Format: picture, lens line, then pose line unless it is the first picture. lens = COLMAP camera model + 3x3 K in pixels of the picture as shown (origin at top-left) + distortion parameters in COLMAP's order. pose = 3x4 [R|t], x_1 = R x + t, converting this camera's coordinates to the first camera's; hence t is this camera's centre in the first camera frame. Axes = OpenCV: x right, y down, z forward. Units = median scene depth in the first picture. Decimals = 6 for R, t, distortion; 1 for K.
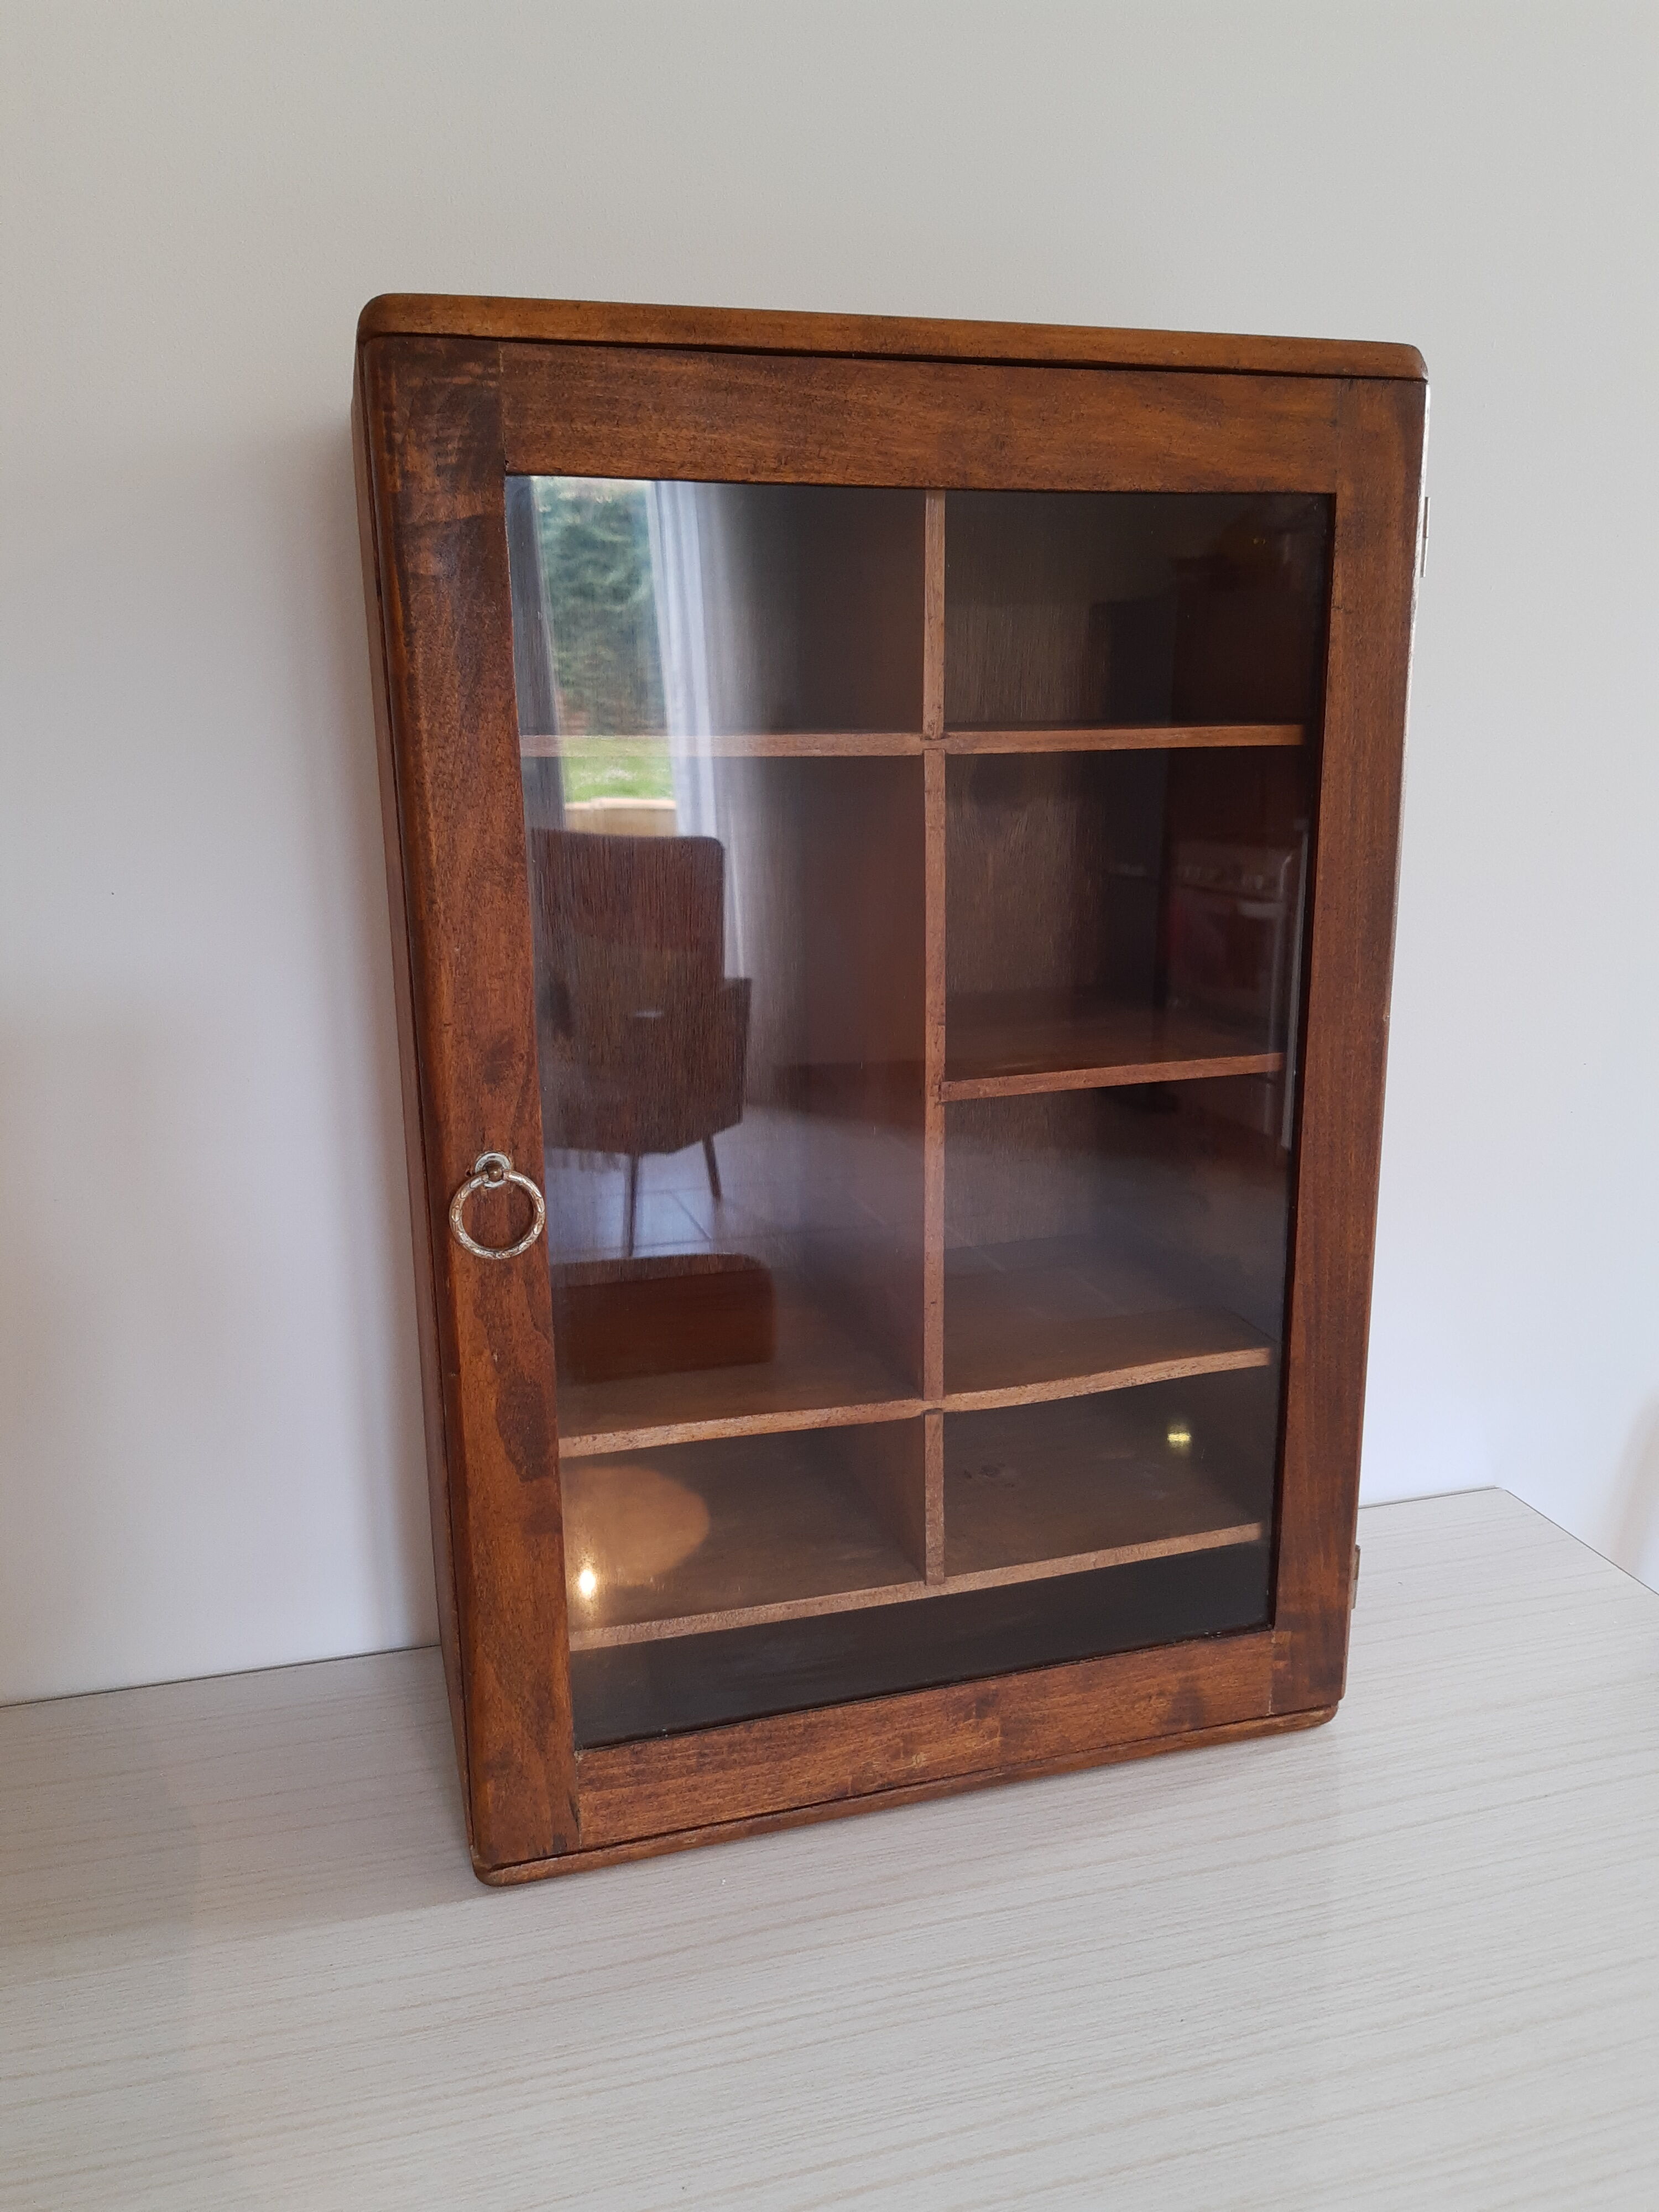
lens RADIAL K [[1644.7, 0, 829.5], [0, 1644.7, 1106.0], [0, 0, 1]] dist [0.001812, -0.001488]
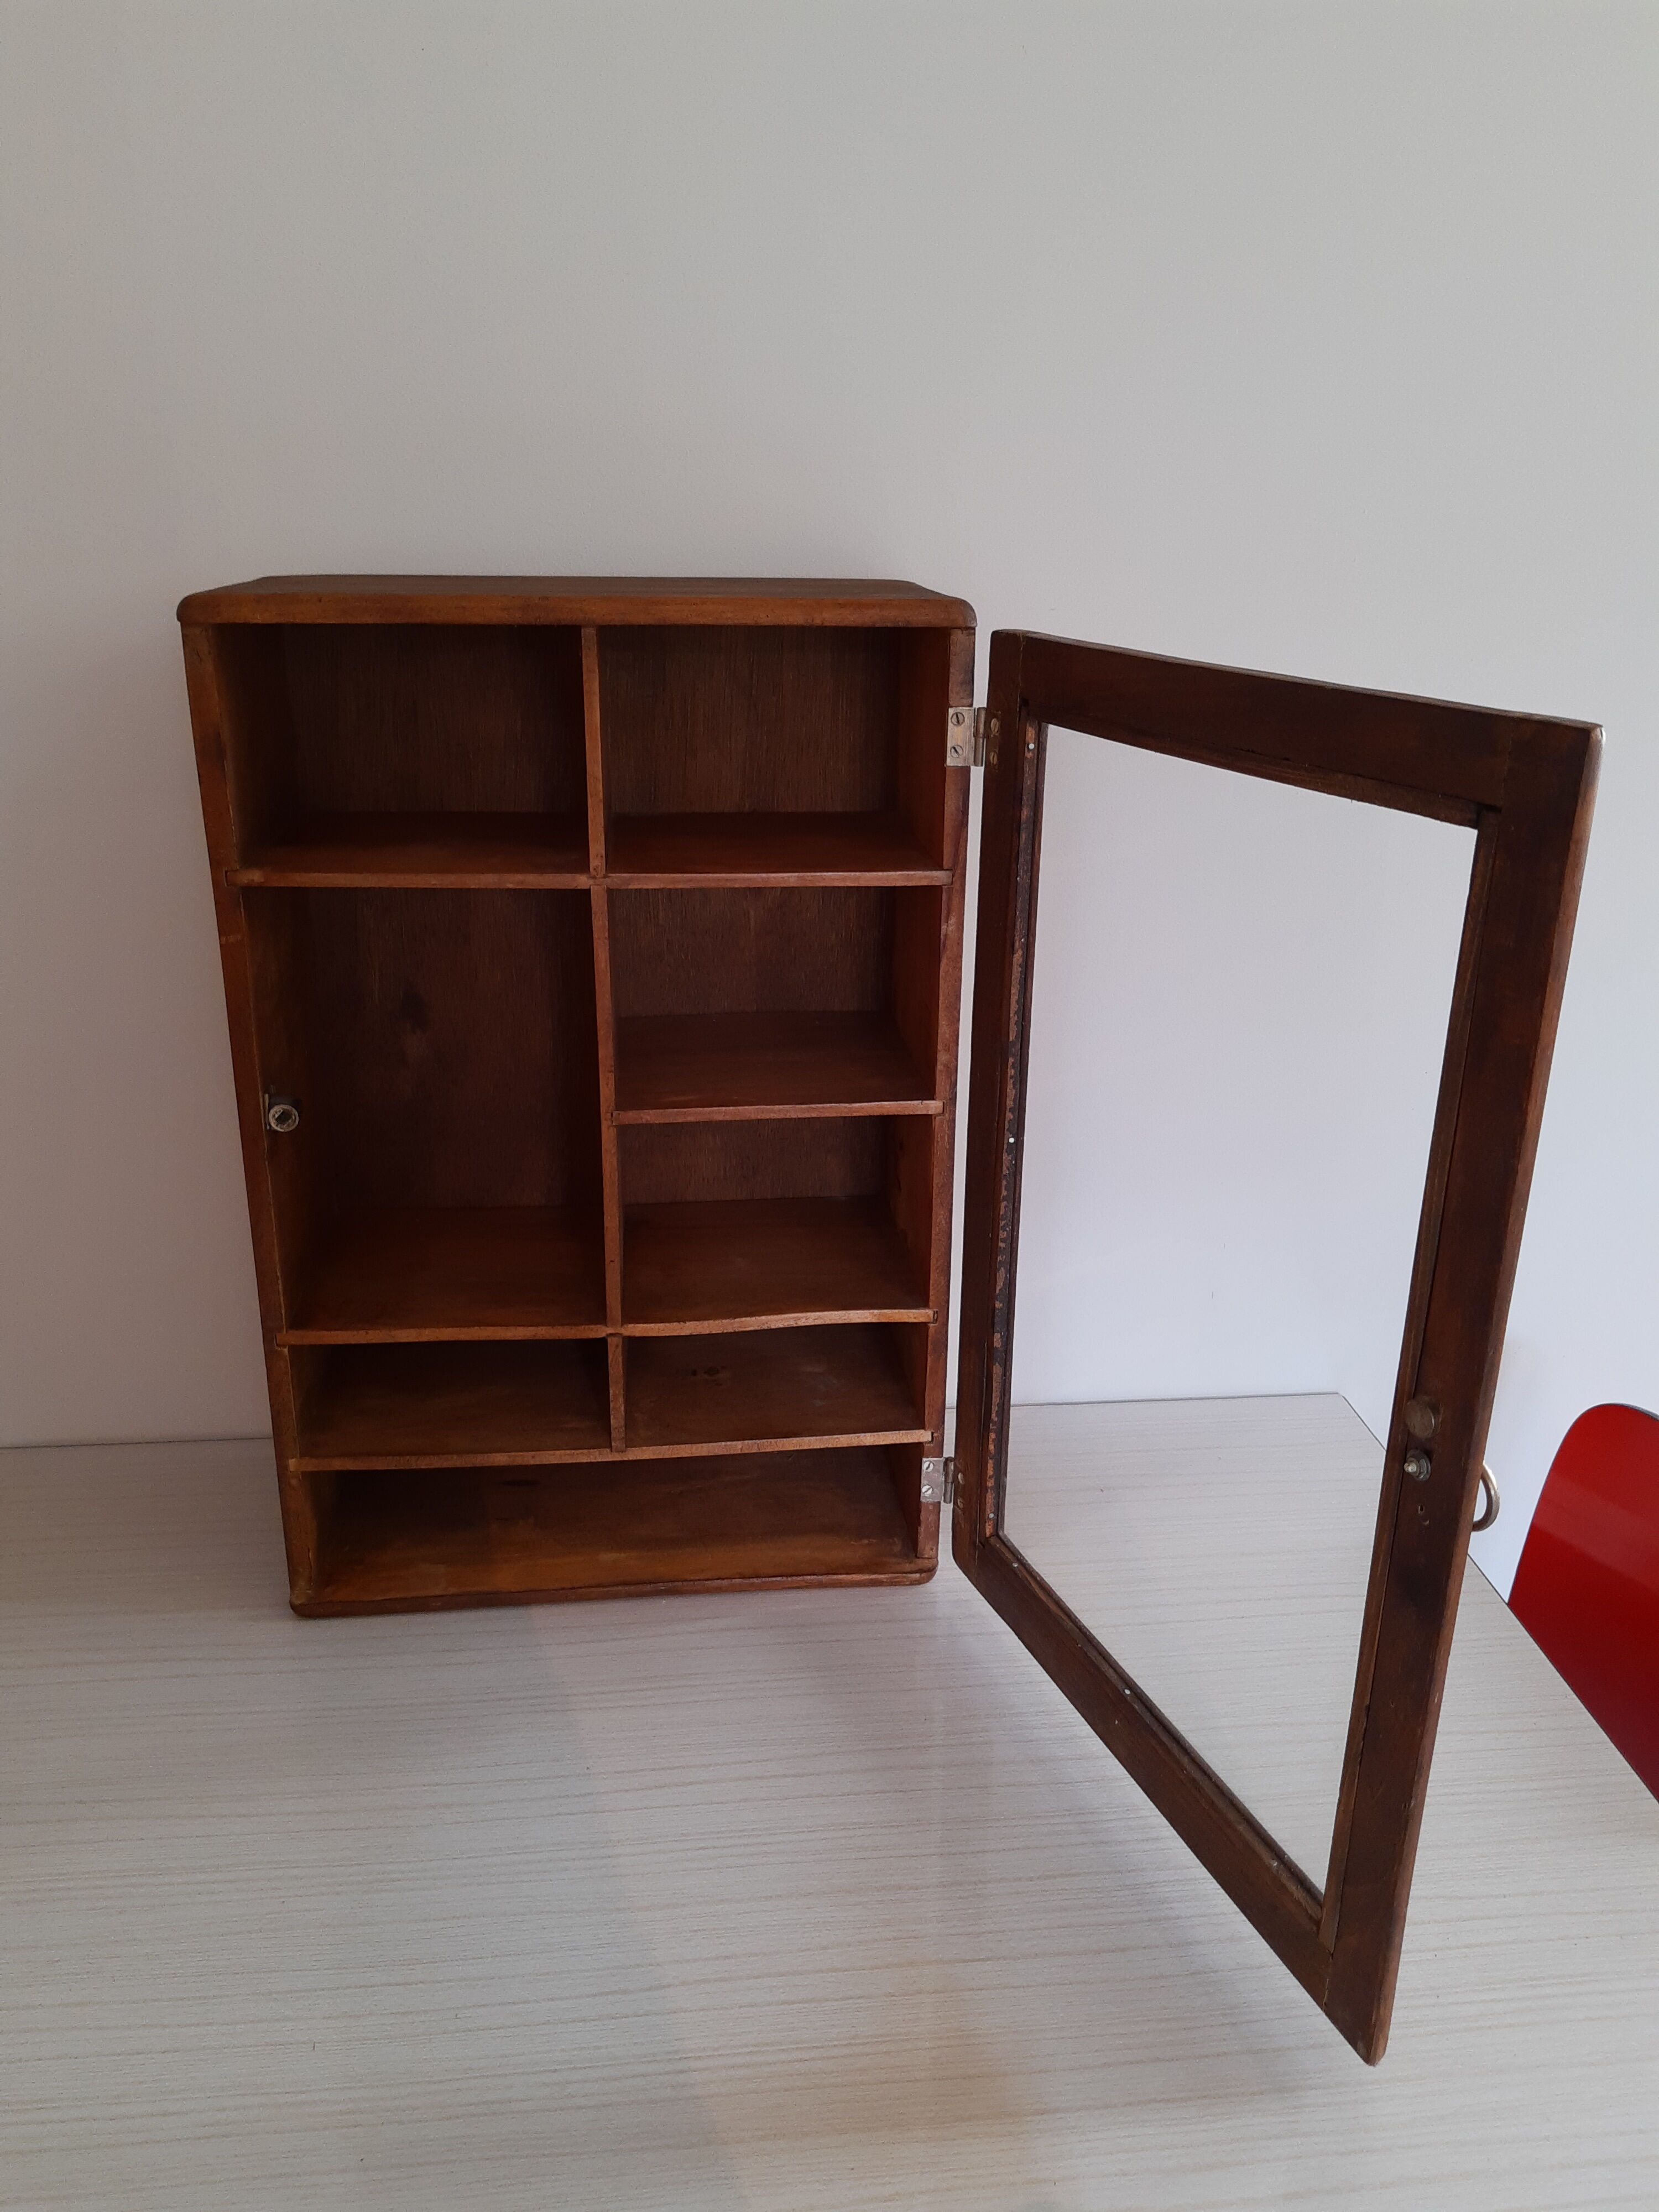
lens RADIAL K [[1644.7, 0, 829.5], [0, 1644.7, 1106.0], [0, 0, 1]] dist [0.001812, -0.001488]
pose [[0.987145, 0.078583, -0.139173, 0.427827], [-0.062412, 0.991173, 0.116968, -0.187317], [0.147136, -0.106779, 0.983336, -0.345779]]
